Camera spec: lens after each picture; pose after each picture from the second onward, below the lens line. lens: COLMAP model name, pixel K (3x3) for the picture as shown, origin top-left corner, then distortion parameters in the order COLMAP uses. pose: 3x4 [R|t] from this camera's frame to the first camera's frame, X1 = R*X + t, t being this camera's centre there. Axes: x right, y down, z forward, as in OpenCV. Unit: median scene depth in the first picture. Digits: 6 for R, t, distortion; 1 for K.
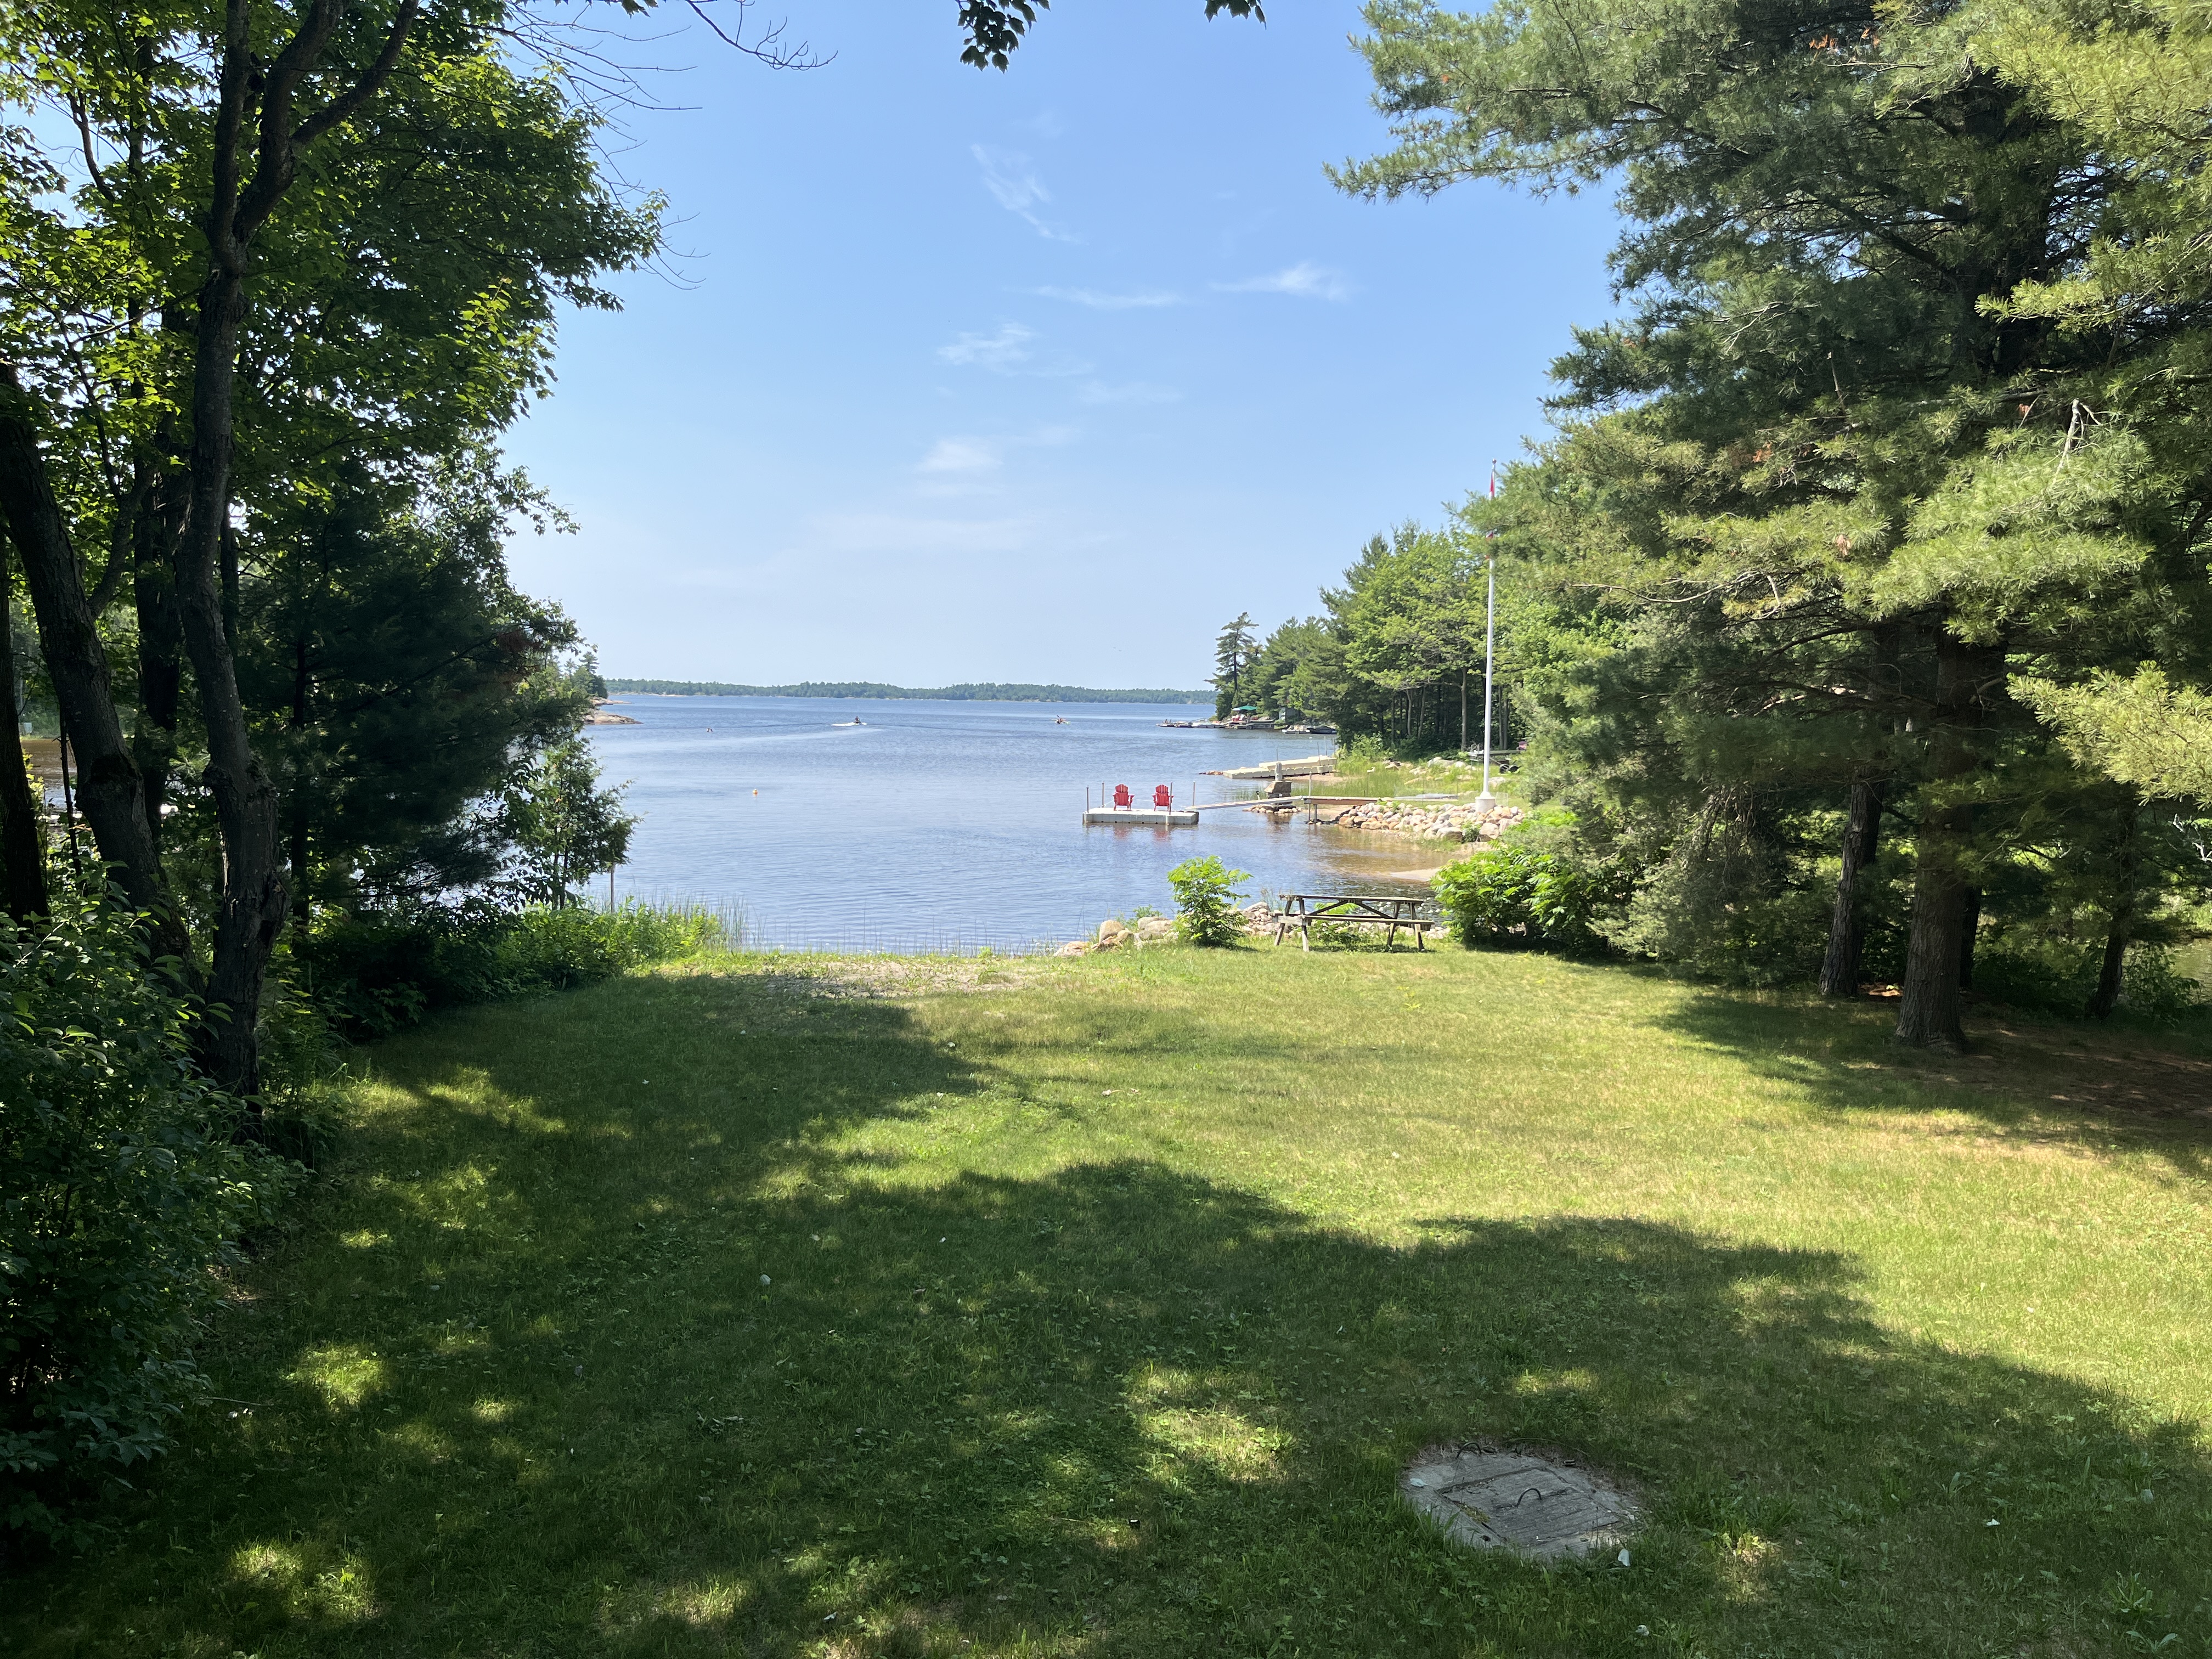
lens RADIAL K [[1664.5, 0, 1118.3], [0, 1664.5, 835.0], [0, 0, 1]] dist [0.059512, -0.090193]
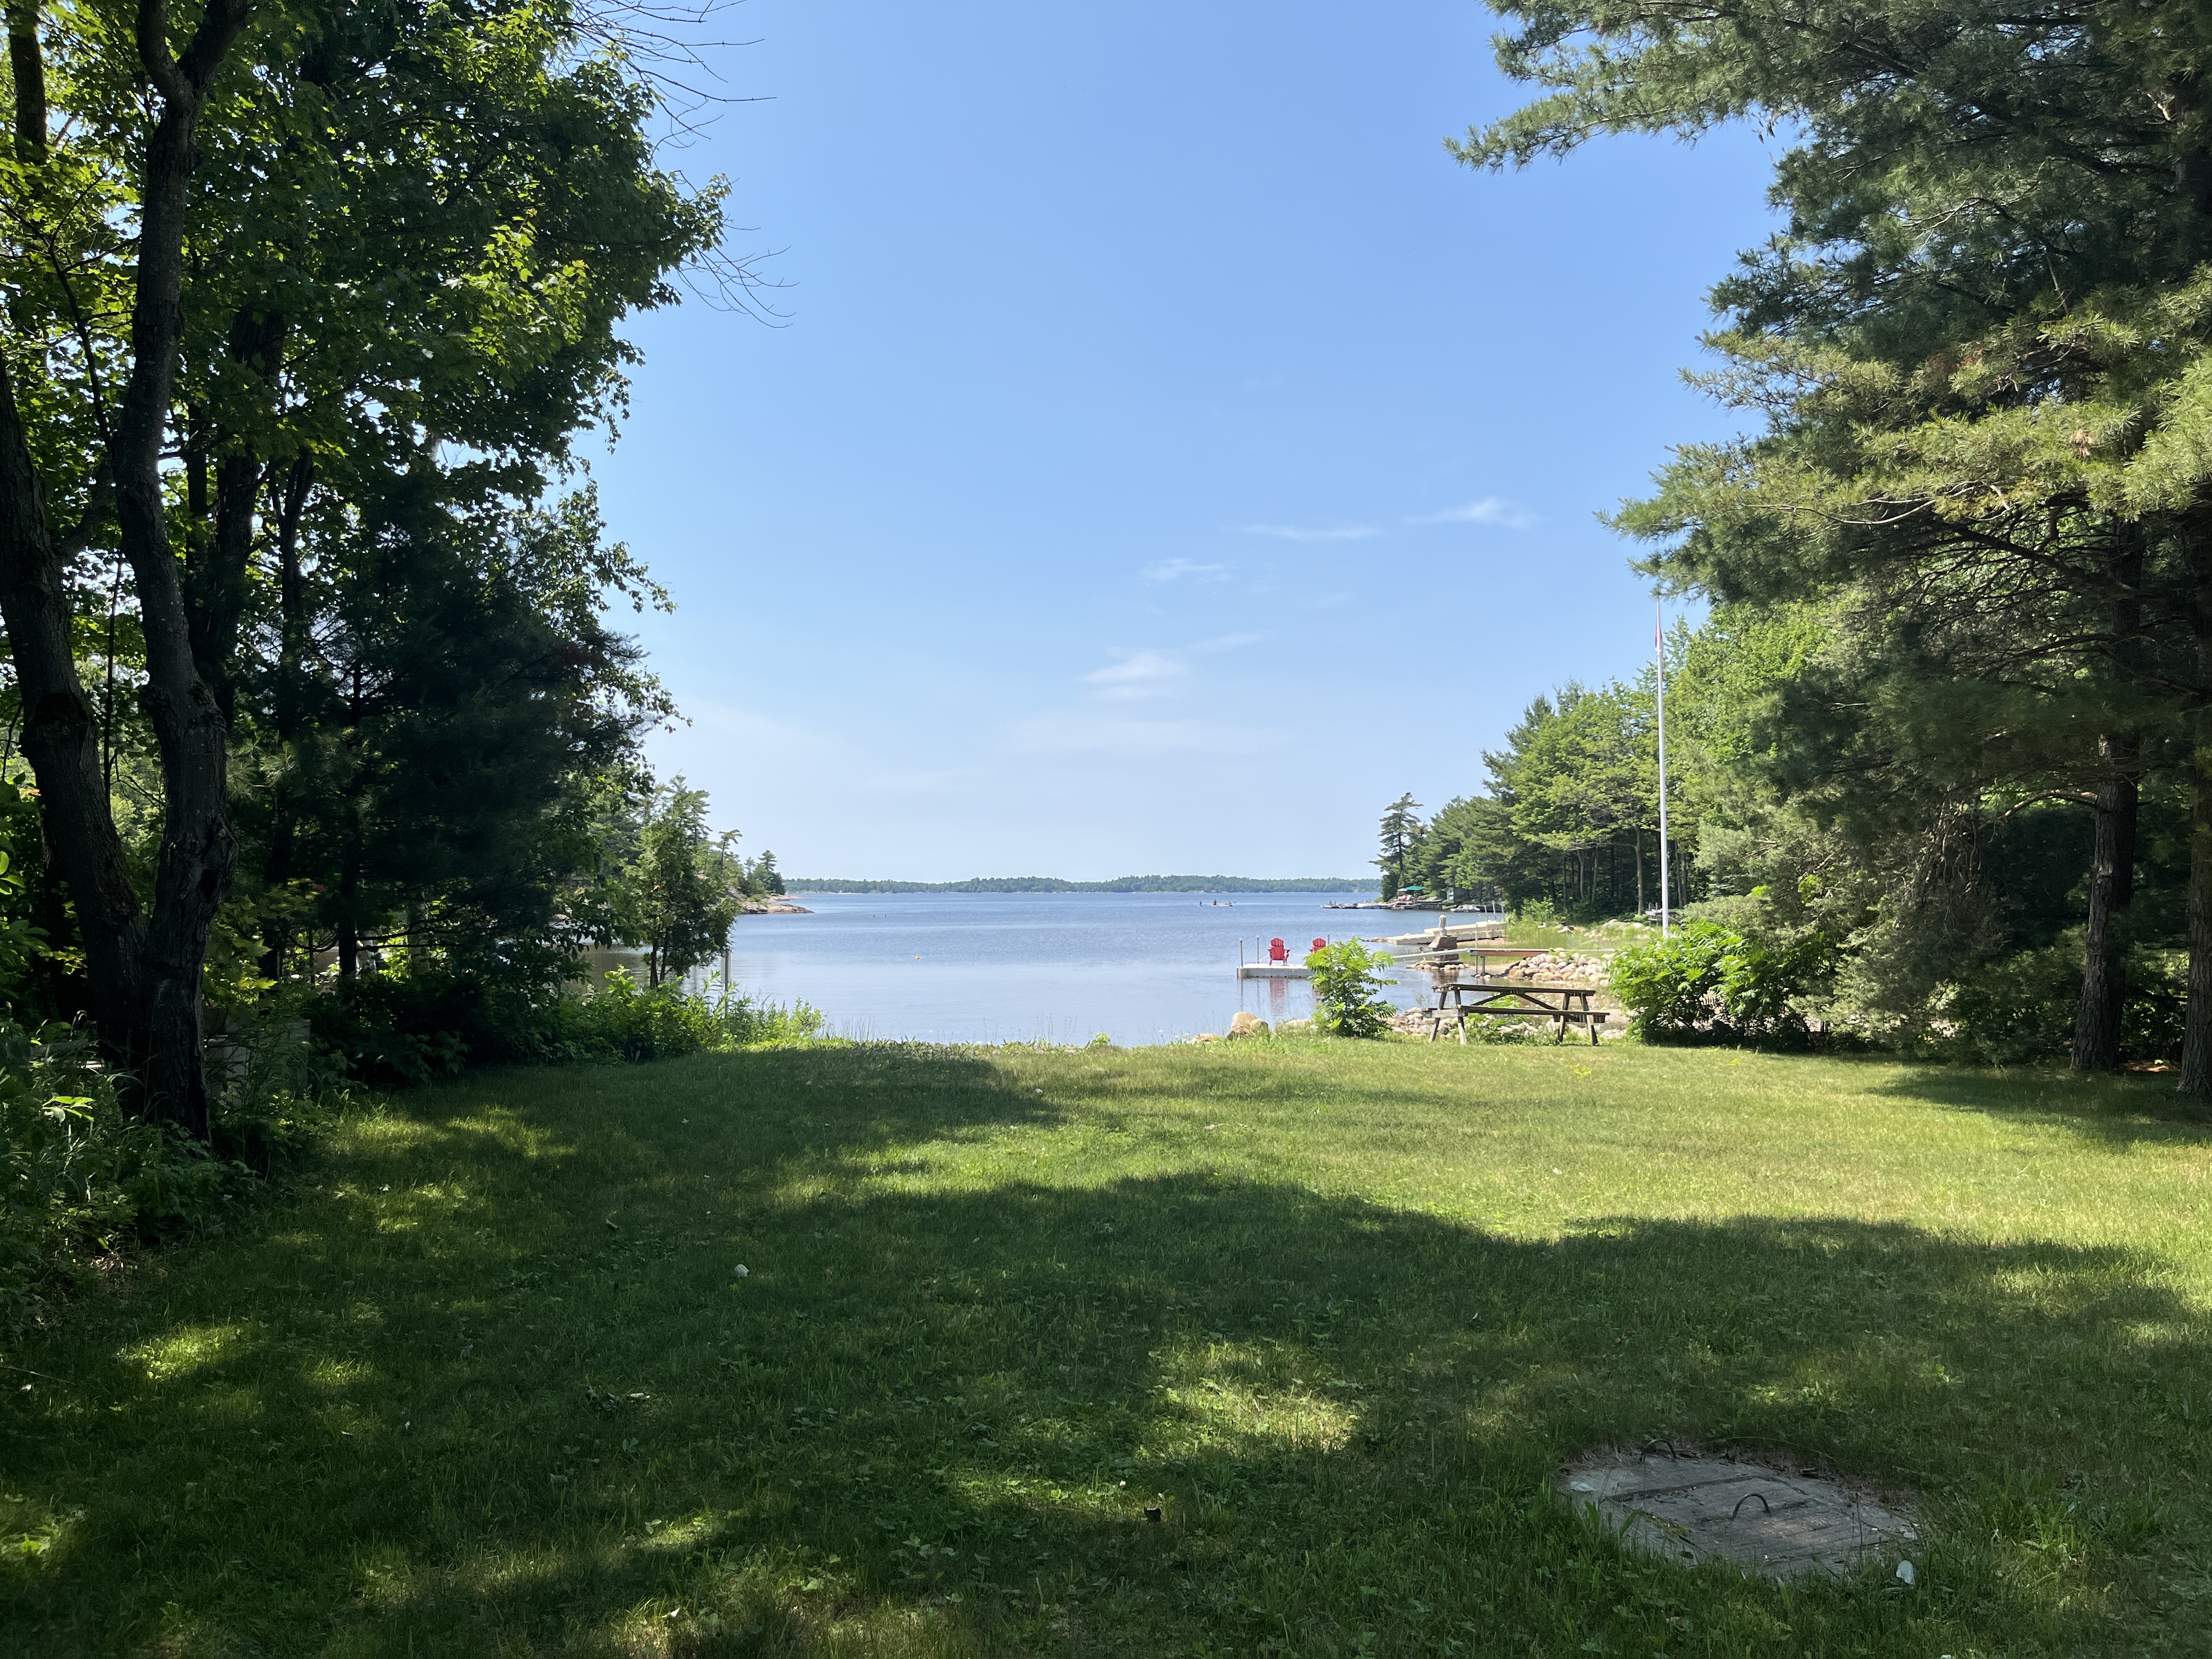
lens RADIAL K [[1693.8, 0, 1106.0], [0, 1693.8, 829.5], [0, 0, 1]] dist [0.010424, 0.001202]
pose [[0.994762, -0.021294, -0.099973, 0.030381], [0.010789, 0.994470, -0.104470, 0.095362], [0.101645, 0.102844, 0.989490, 0.133630]]
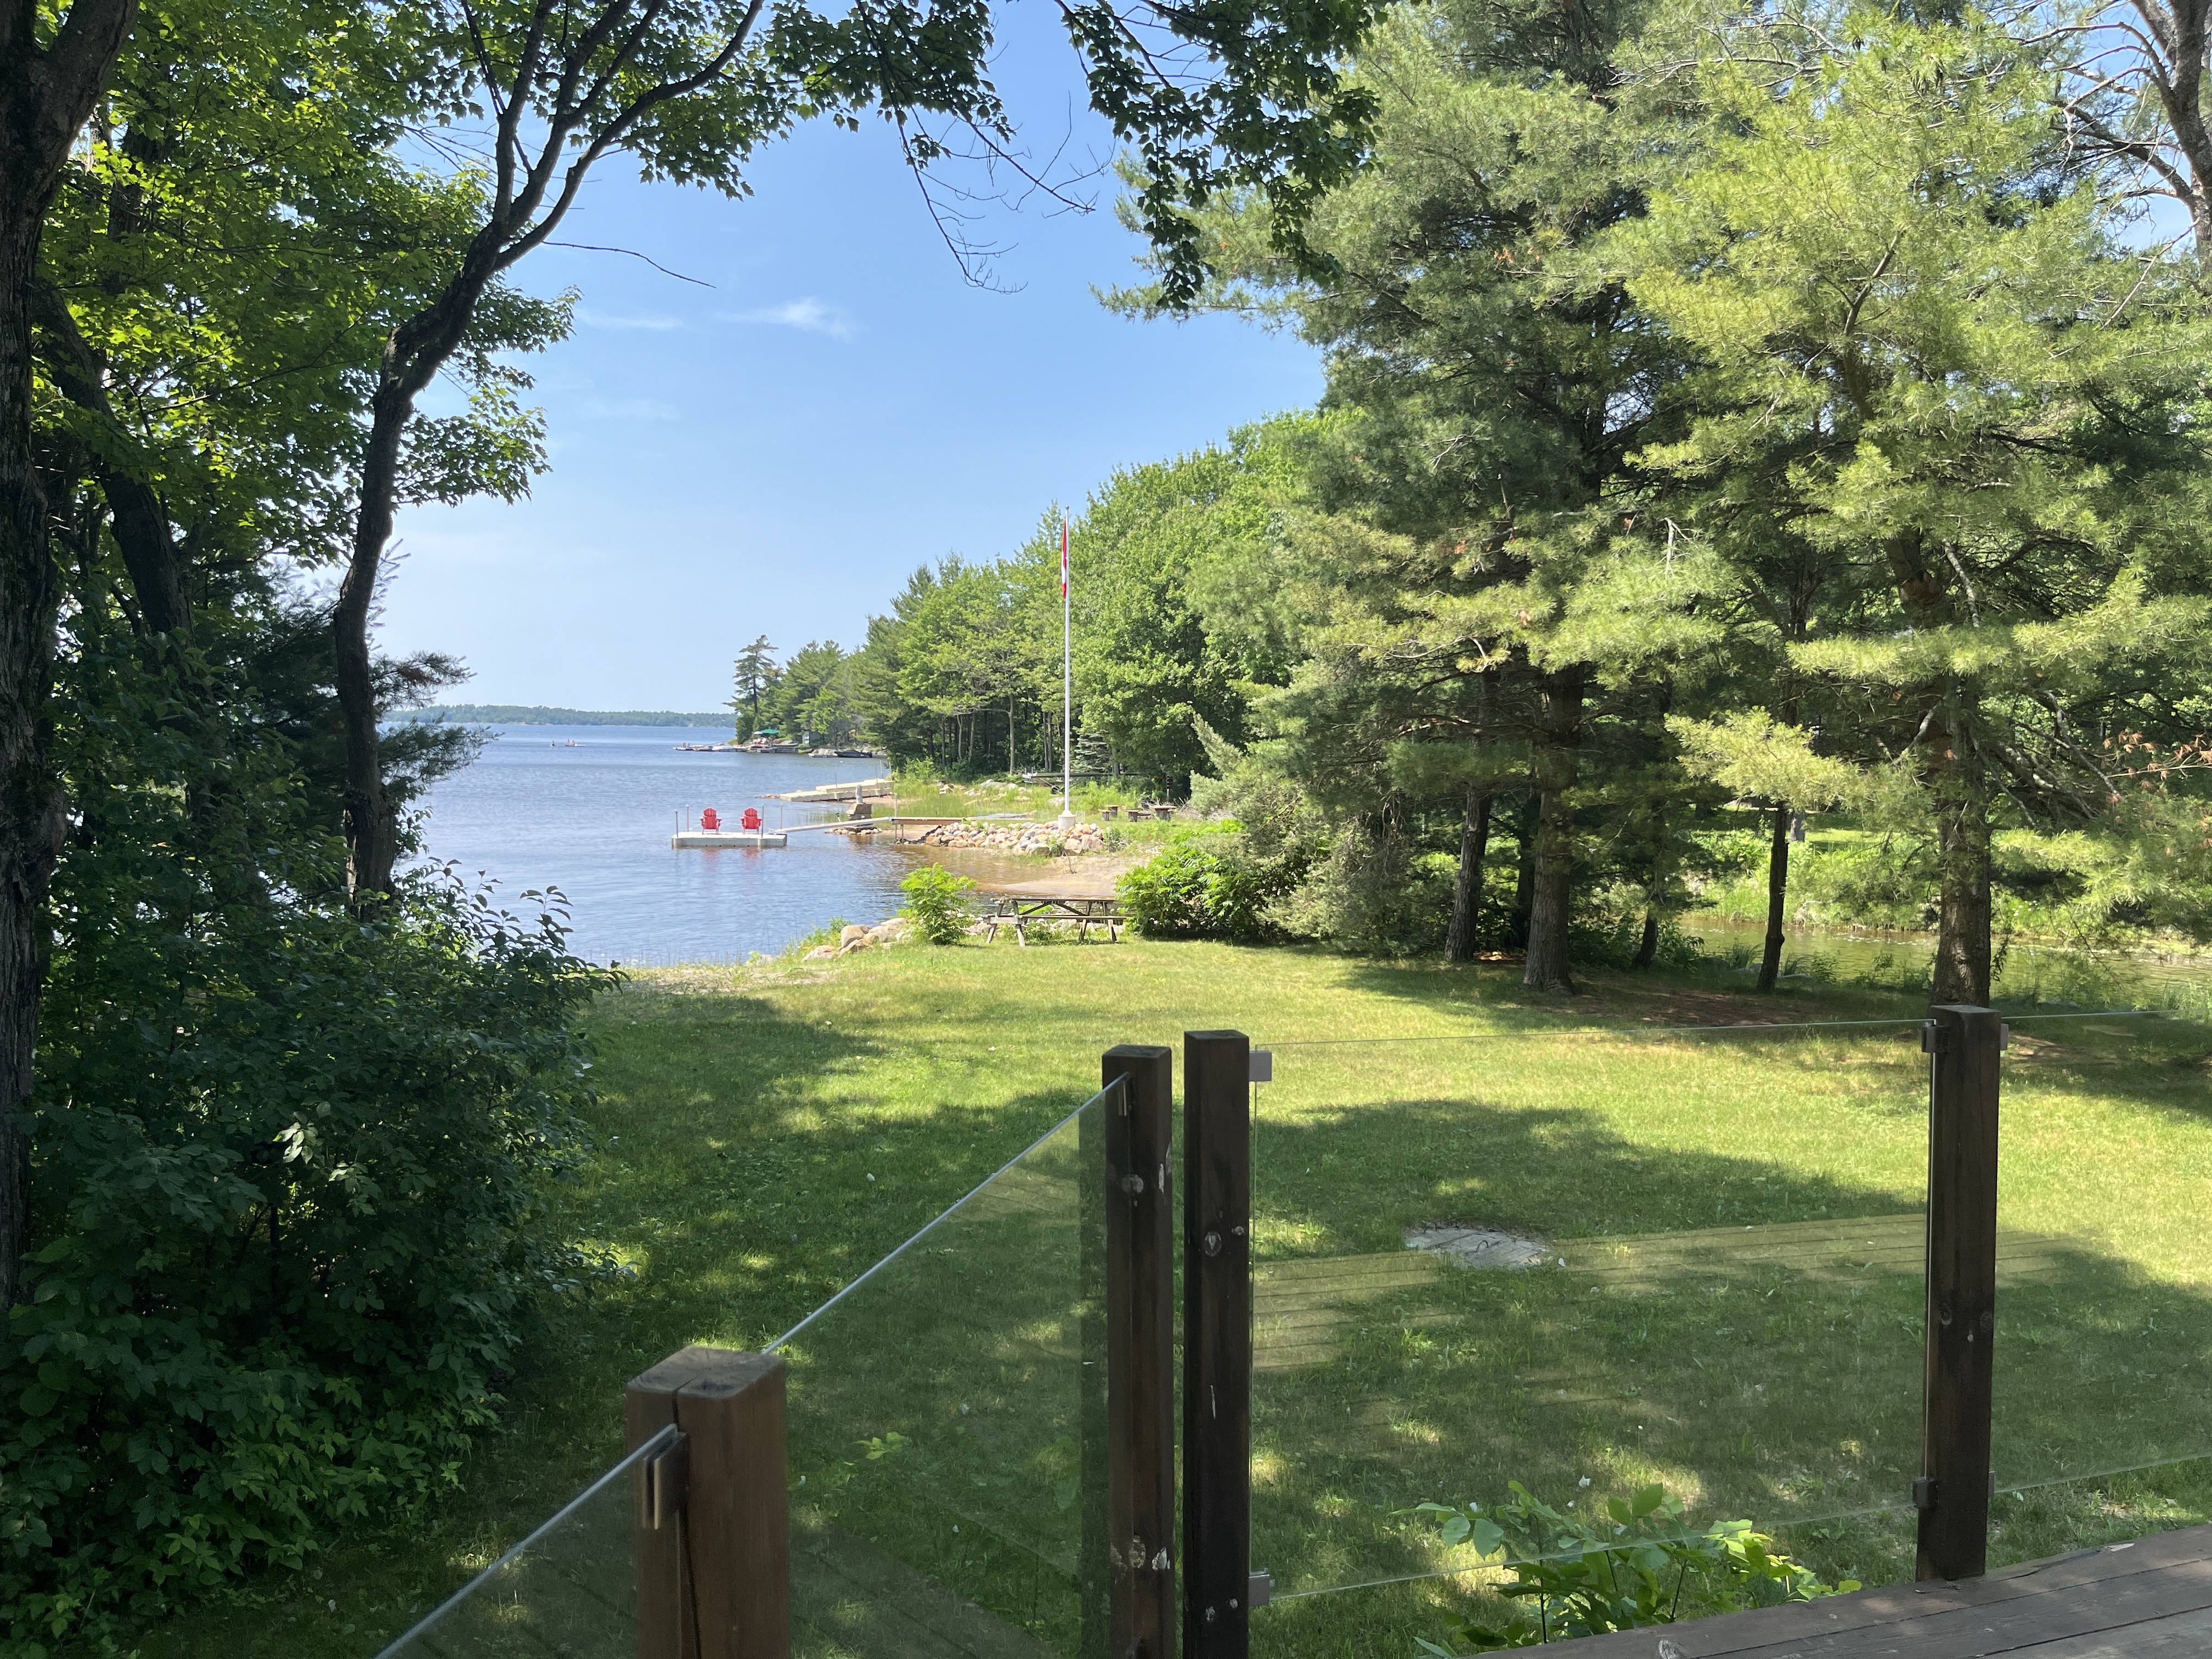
lens RADIAL K [[1608.9, 0, 1146.3], [0, 1608.9, 839.9], [0, 0, 1]] dist [0.049076, -0.064071]
pose [[0.959131, -0.019721, 0.282274, -0.230921], [0.022414, 0.999729, -0.006312, 0.010641], [-0.282073, 0.012381, 0.959313, -0.174671]]
